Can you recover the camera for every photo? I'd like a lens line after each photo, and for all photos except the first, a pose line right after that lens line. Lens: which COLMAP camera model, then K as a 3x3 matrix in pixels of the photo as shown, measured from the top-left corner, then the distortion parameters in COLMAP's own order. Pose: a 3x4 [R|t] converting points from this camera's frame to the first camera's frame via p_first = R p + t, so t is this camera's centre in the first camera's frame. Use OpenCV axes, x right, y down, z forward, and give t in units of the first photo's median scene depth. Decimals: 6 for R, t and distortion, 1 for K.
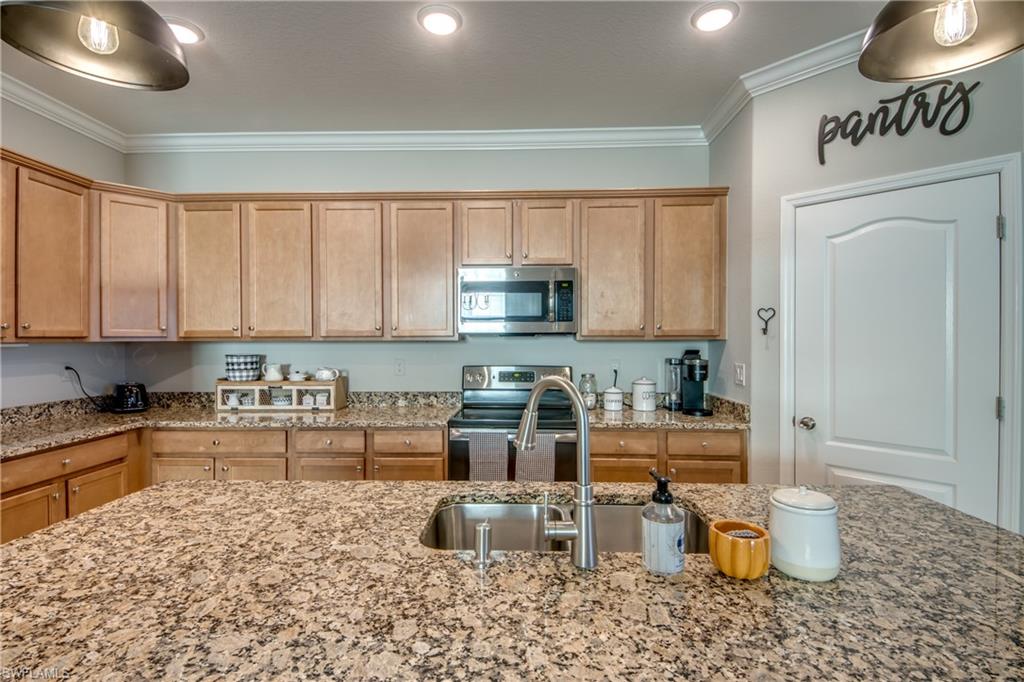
lens RADIAL K [[468.4, 0, 513.0], [0, 468.4, 336.1], [0, 0, 1]] dist [0.009508, -0.008763]
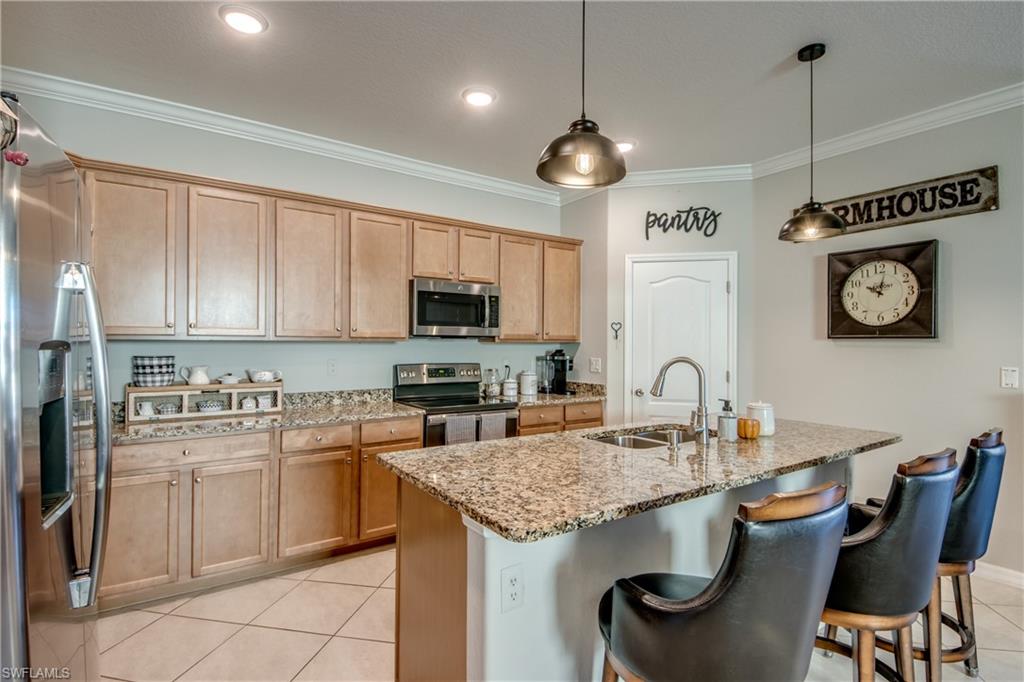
lens RADIAL K [[468.4, 0, 500.8], [0, 468.4, 339.9], [0, 0, 1]] dist [0.009508, -0.008763]
pose [[0.821123, 0.011931, 0.570626, -0.595769], [-0.006593, 0.999913, -0.011419, 0.016717], [-0.570713, 0.005614, 0.821130, -0.071123]]
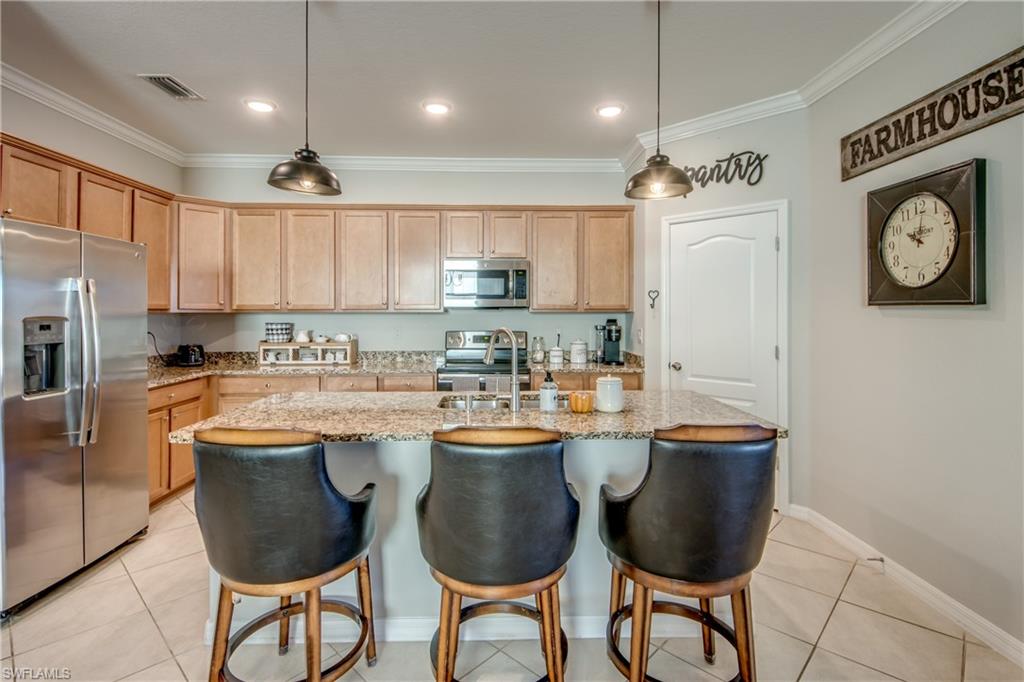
lens RADIAL K [[468.4, 0, 514.9], [0, 468.4, 304.9], [0, 0, 1]] dist [0.009508, -0.008763]
pose [[0.997849, 0.002703, 0.065496, 0.002214], [-0.001797, 0.999902, -0.013883, 0.006383], [-0.065527, 0.013736, 0.997756, -0.392911]]
